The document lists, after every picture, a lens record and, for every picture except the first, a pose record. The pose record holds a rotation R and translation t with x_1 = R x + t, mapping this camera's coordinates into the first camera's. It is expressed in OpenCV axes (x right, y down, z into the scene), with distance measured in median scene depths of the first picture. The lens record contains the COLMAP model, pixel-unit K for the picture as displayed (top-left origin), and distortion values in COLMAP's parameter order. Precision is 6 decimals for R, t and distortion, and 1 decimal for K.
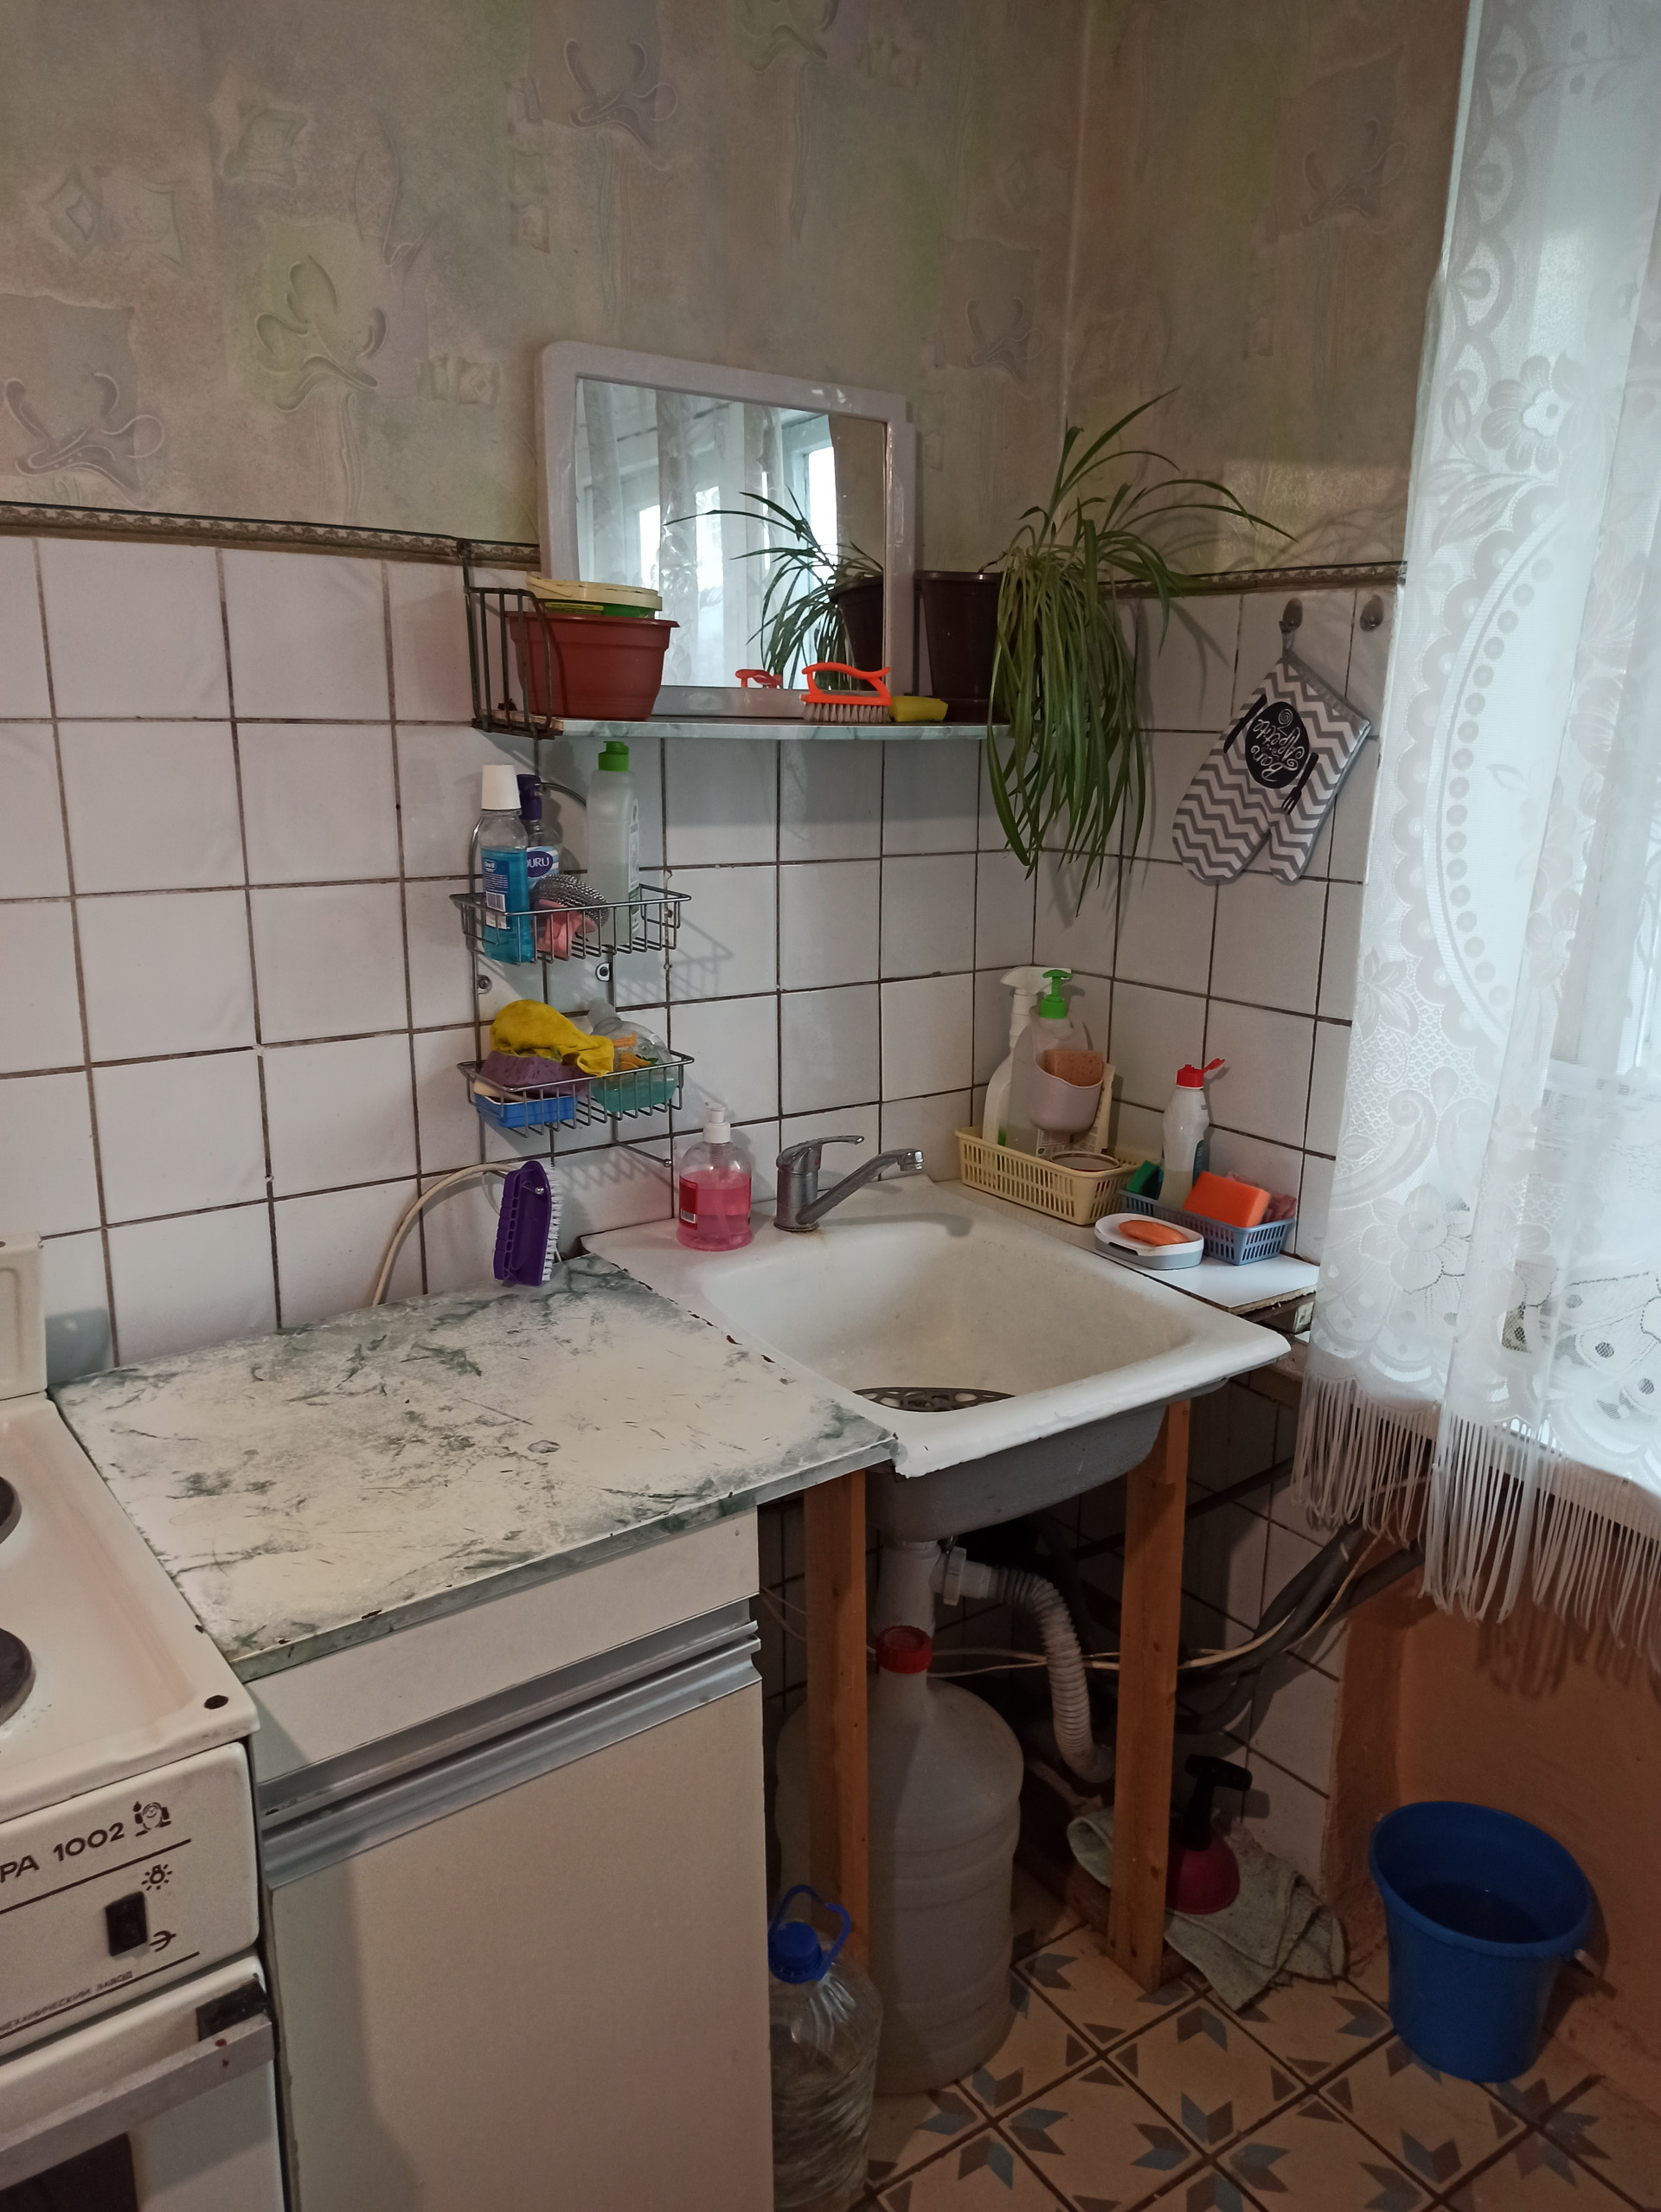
lens RADIAL K [[1644.0, 0, 837.4], [0, 1644.0, 1108.0], [0, 0, 1]] dist [0.036518, -0.015994]
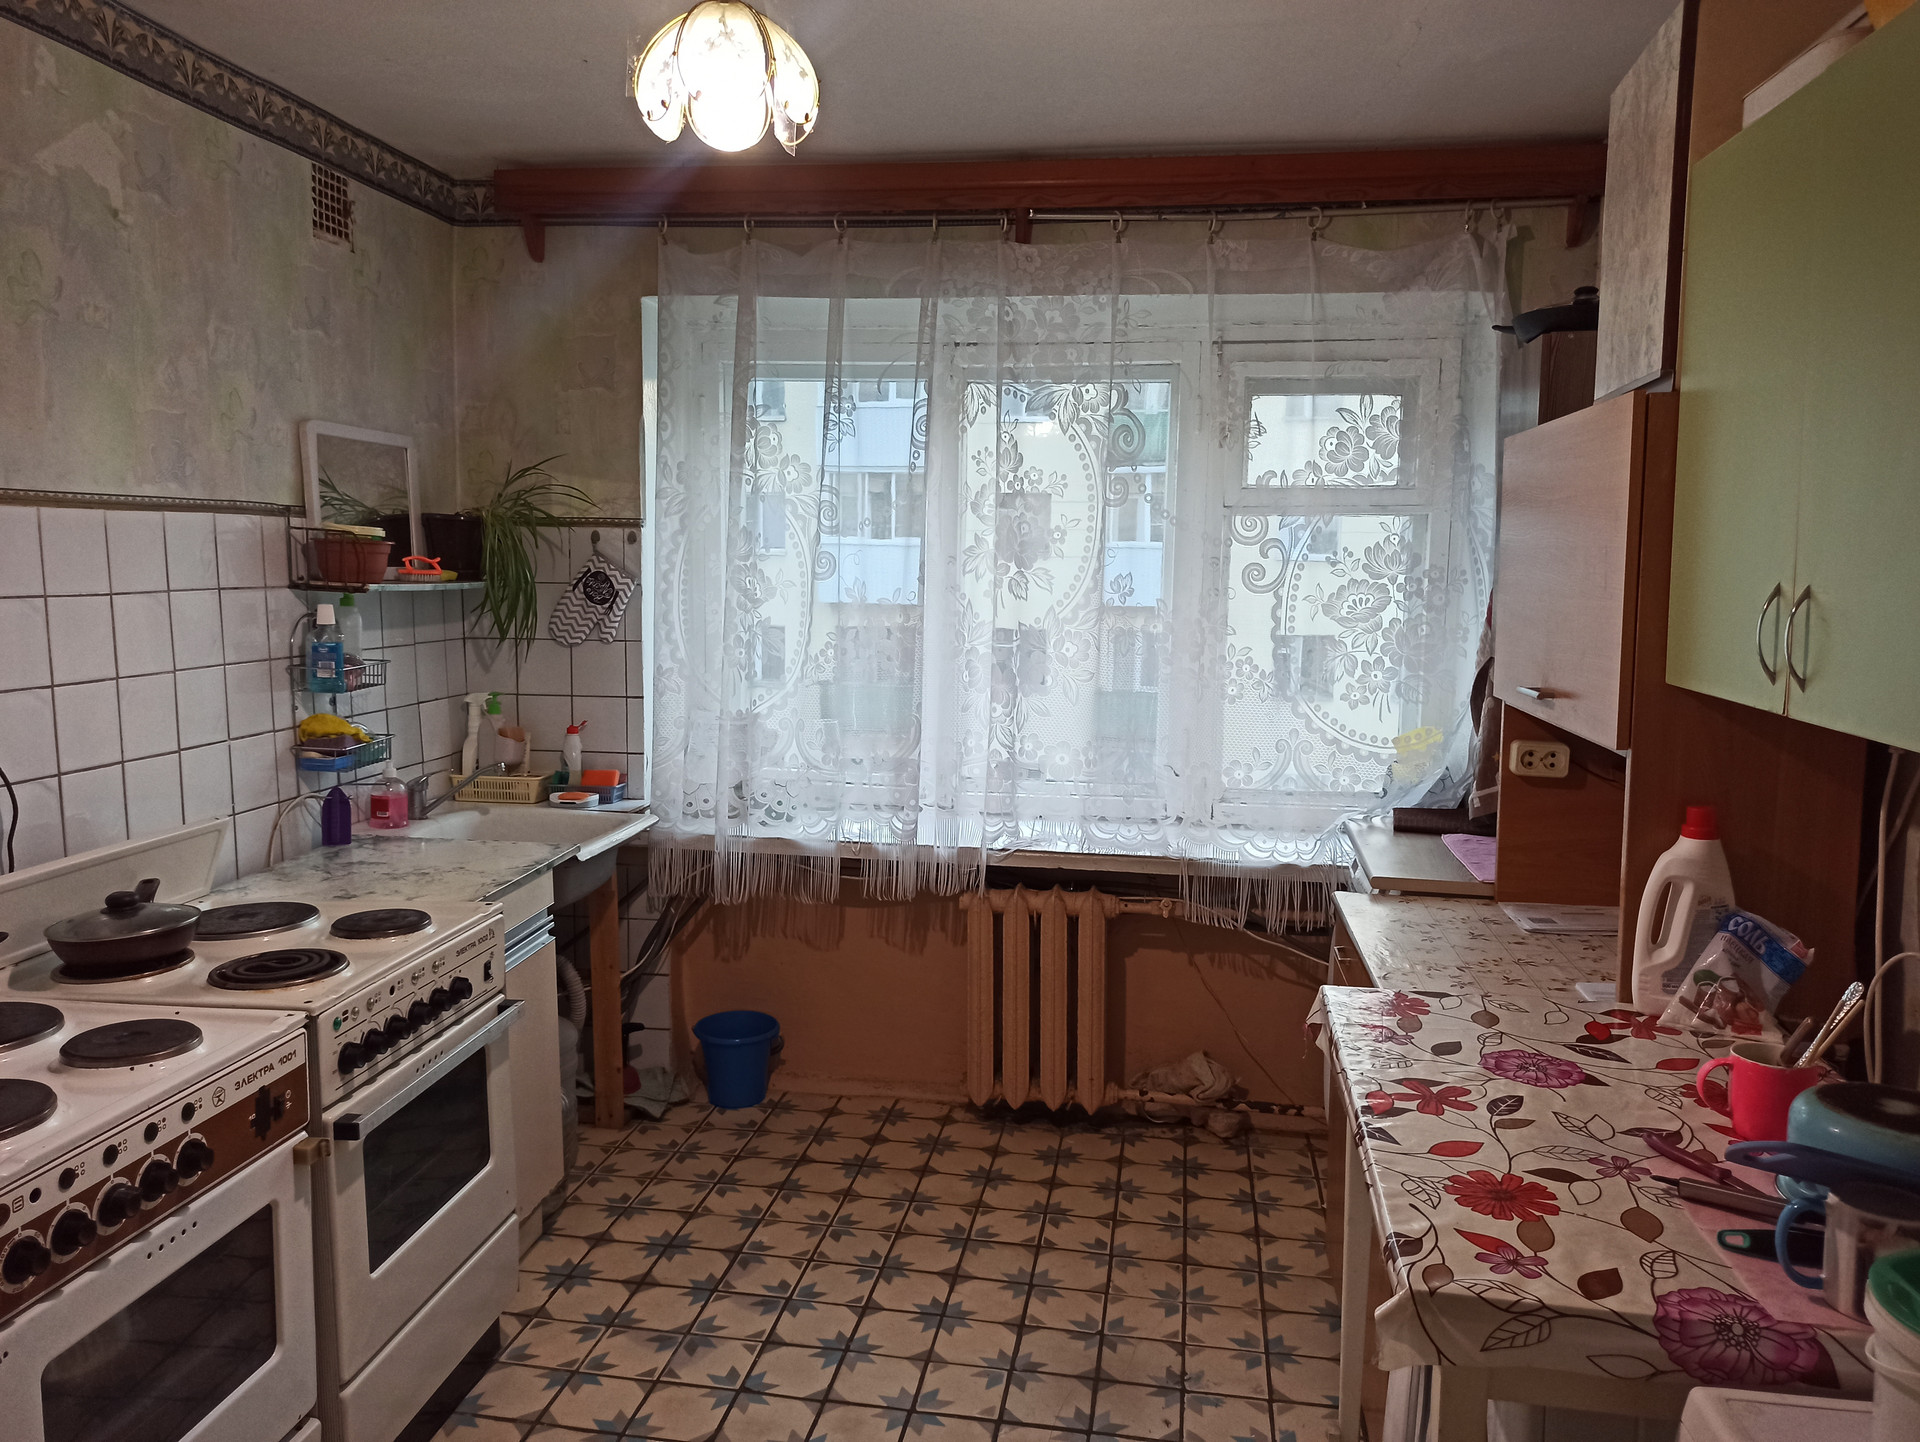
lens RADIAL K [[1427.0, 0, 960.0], [0, 1427.0, 721.0], [0, 0, 1]] dist [0.036518, -0.015994]
pose [[0.694455, -0.090383, 0.713837, -0.903729], [0.172689, 0.984019, -0.043409, 0.160969], [-0.698506, 0.153418, 0.698965, -0.838009]]
